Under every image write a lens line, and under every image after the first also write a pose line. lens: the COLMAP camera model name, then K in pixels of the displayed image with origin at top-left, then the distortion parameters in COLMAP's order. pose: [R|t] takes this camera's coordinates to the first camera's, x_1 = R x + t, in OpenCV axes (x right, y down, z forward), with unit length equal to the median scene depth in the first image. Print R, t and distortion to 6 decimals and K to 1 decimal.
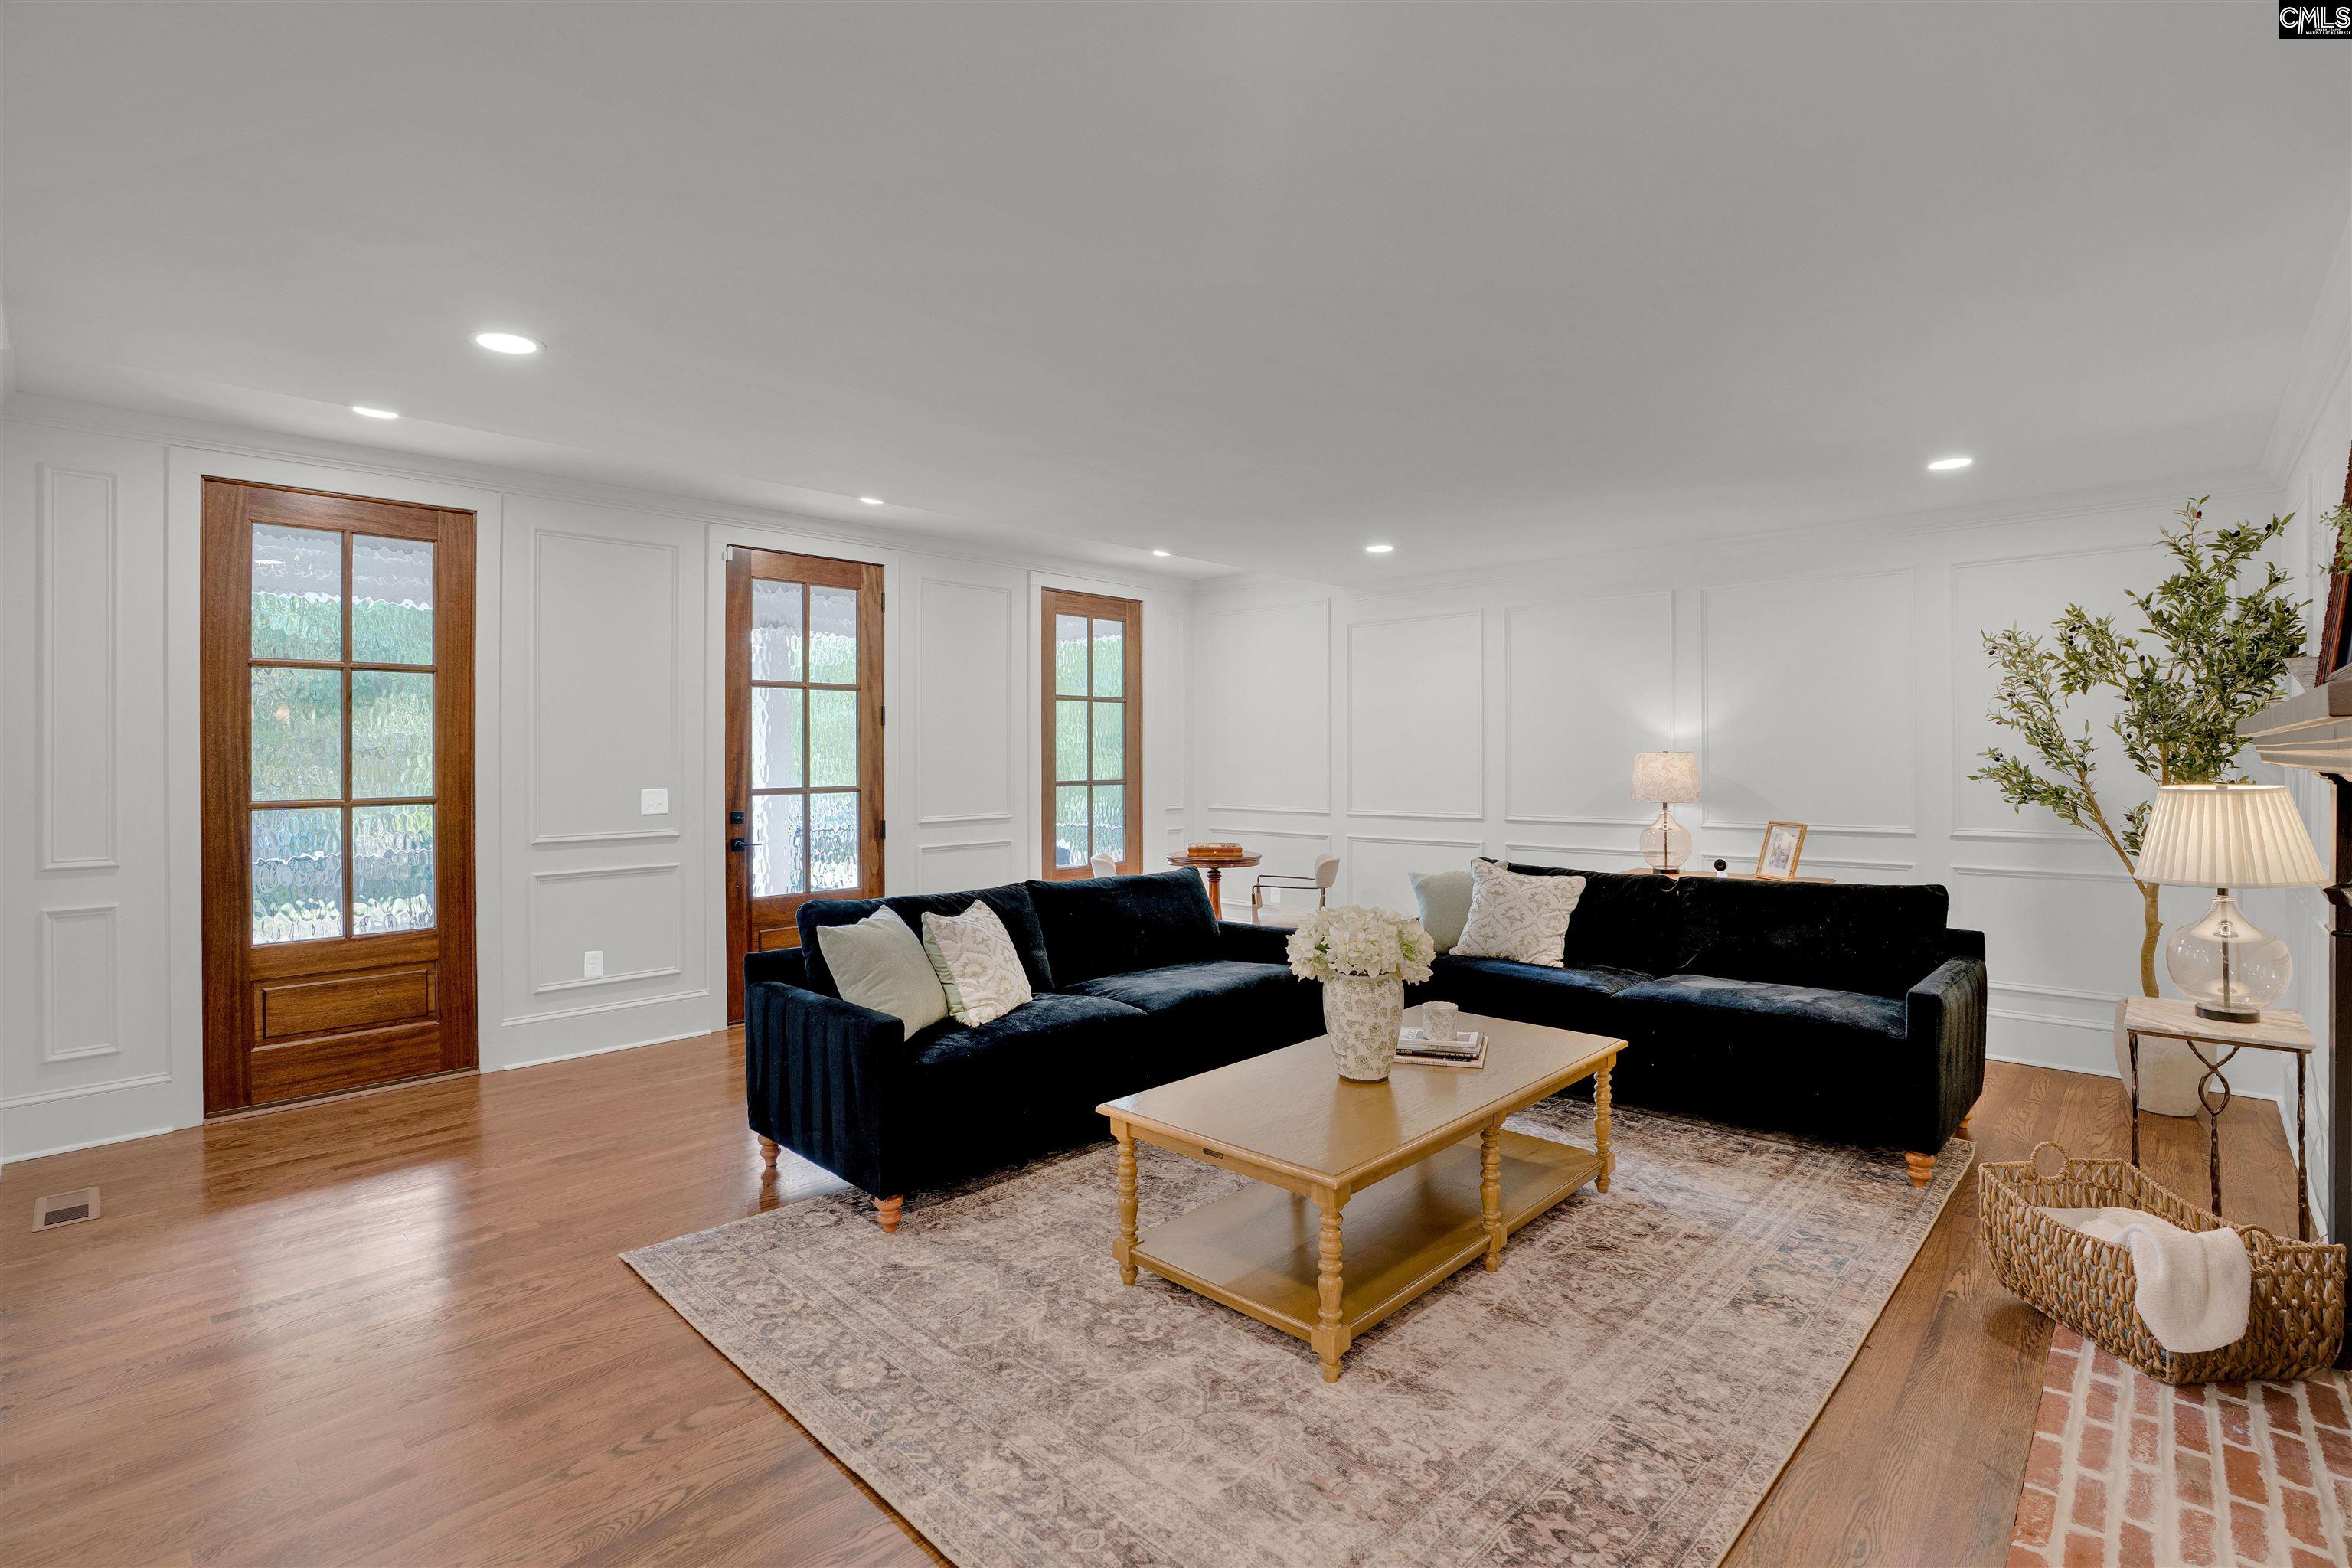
lens RADIAL K [[1095.4, 0, 1164.9], [0, 1095.4, 744.9], [0, 0, 1]] dist [-0.033630, 0.005616]
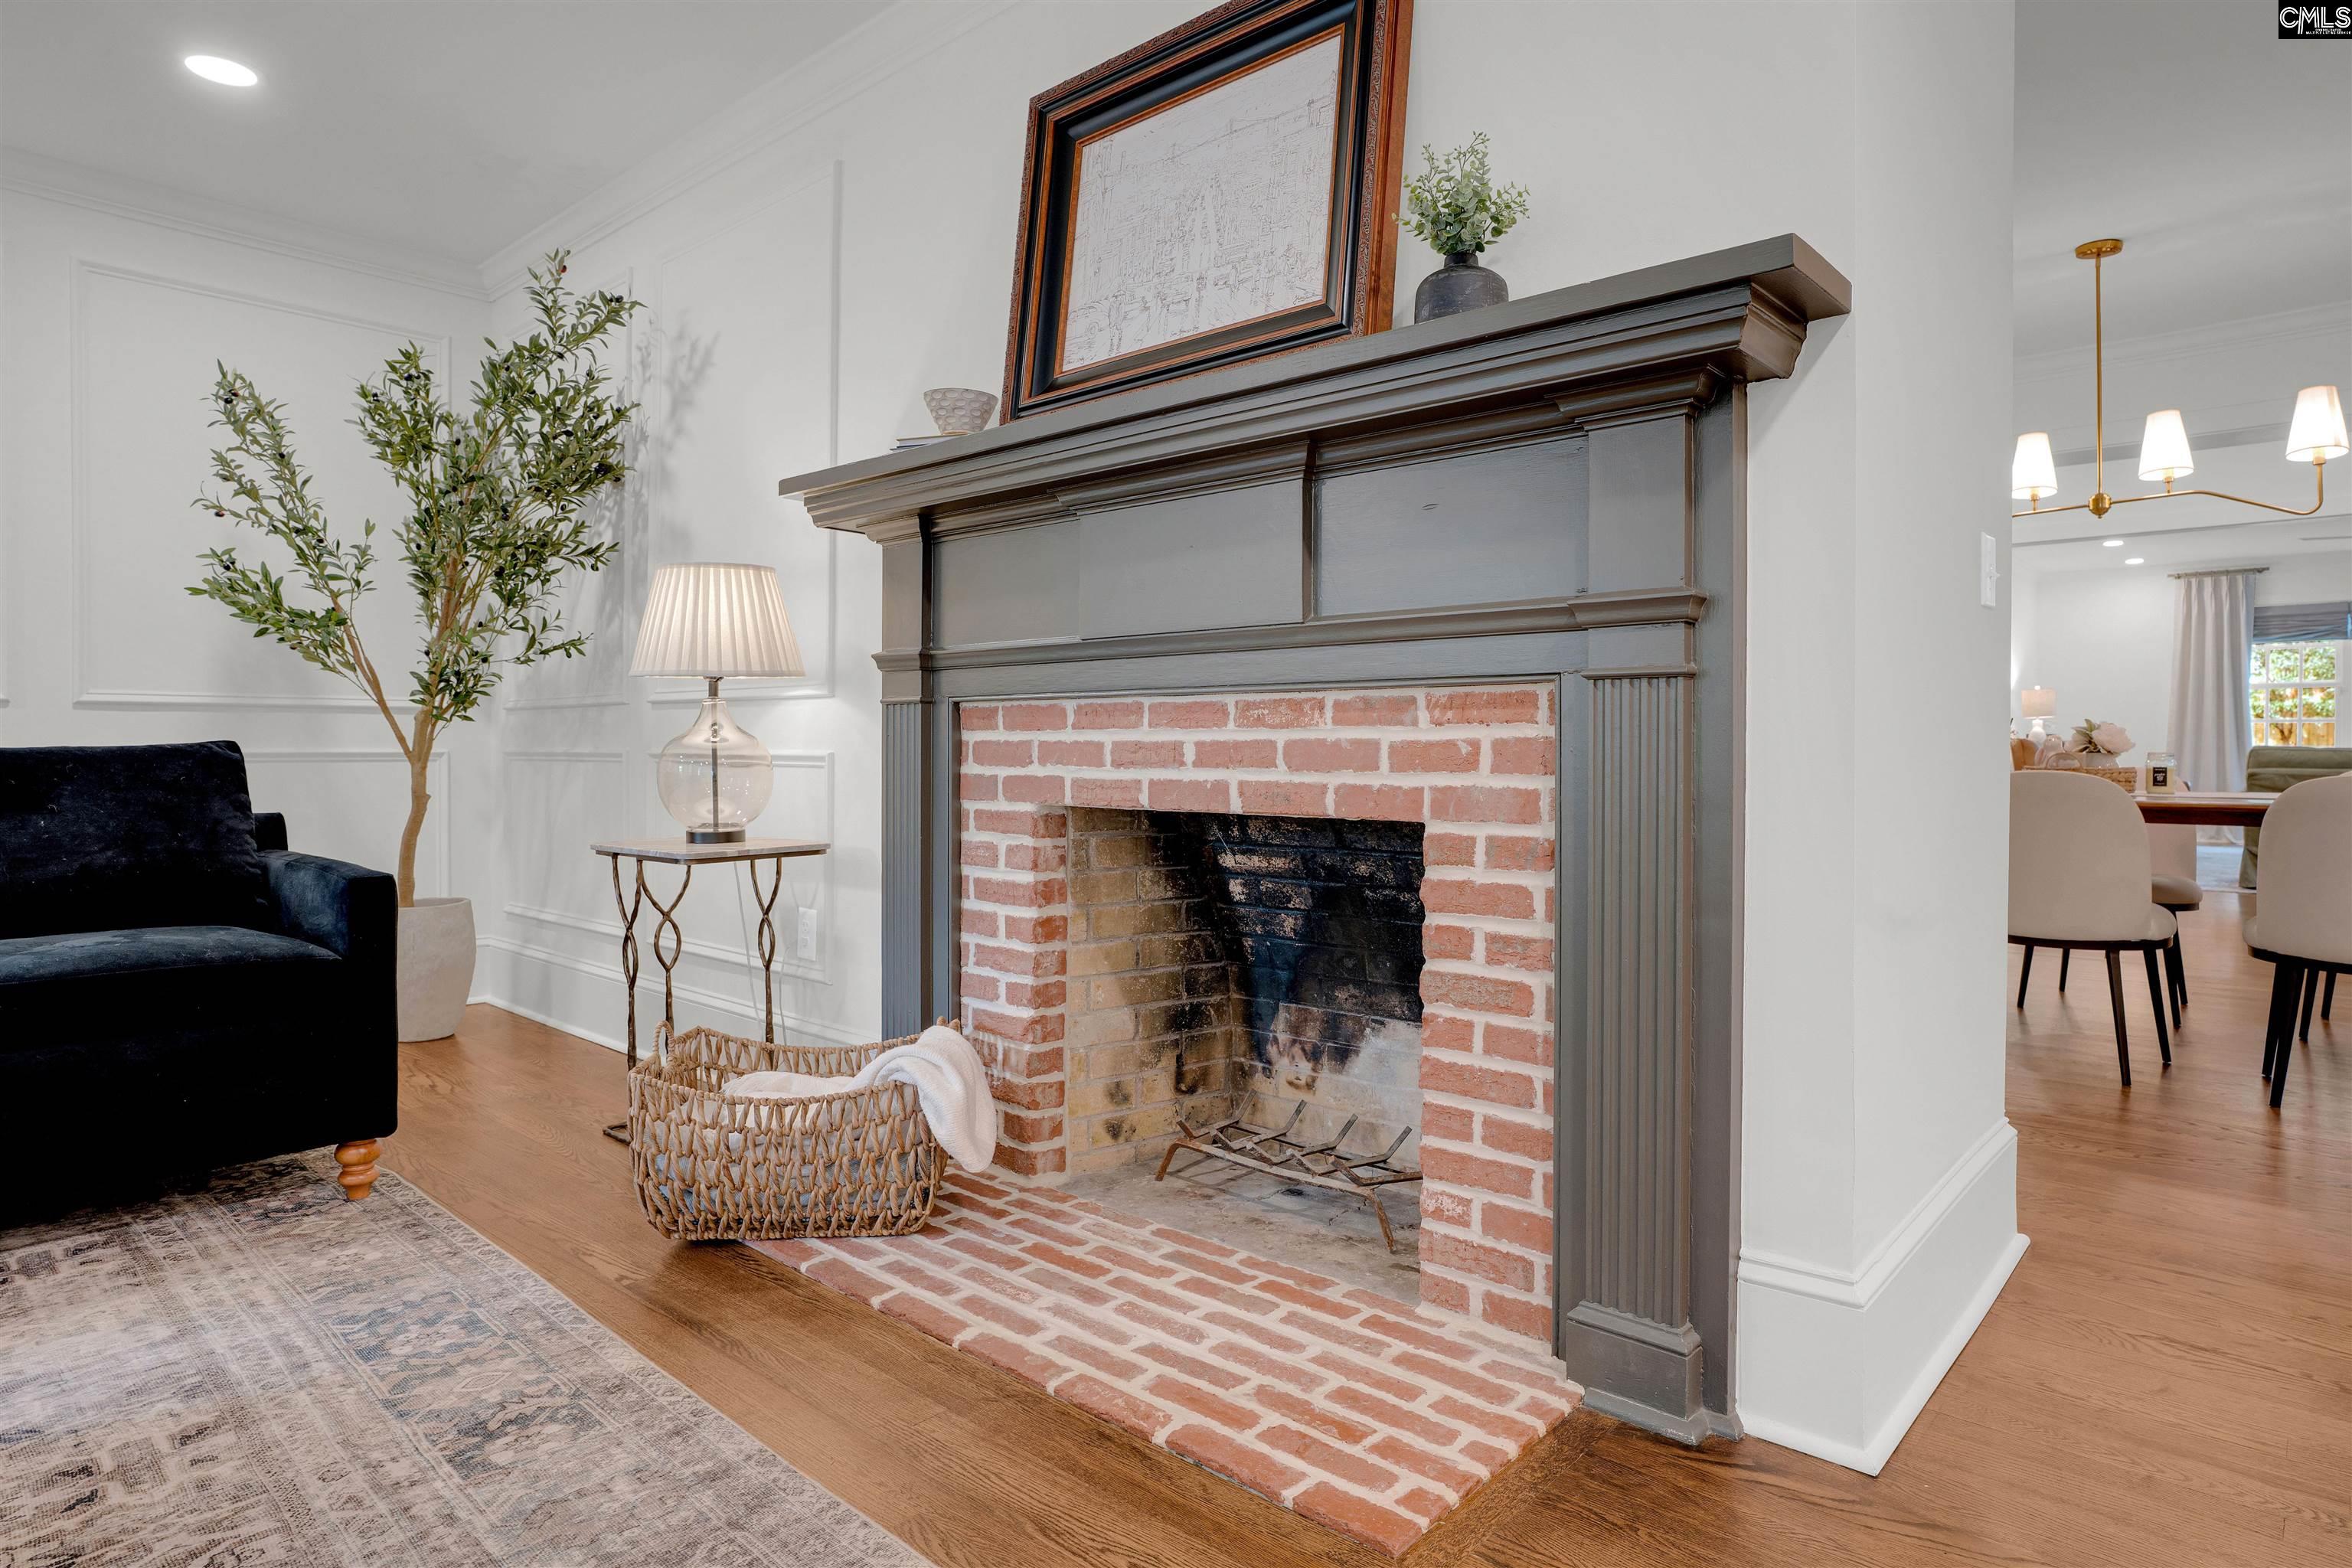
lens RADIAL K [[1323.9, 0, 1172.5], [0, 1323.9, 768.3], [0, 0, 1]] dist [-0.019871, 0.002837]
pose [[-0.038974, 0.000873, 0.999240, -0.064626], [-0.008680, 0.999962, -0.001212, 0.197598], [-0.999203, -0.008721, -0.038965, 0.681360]]
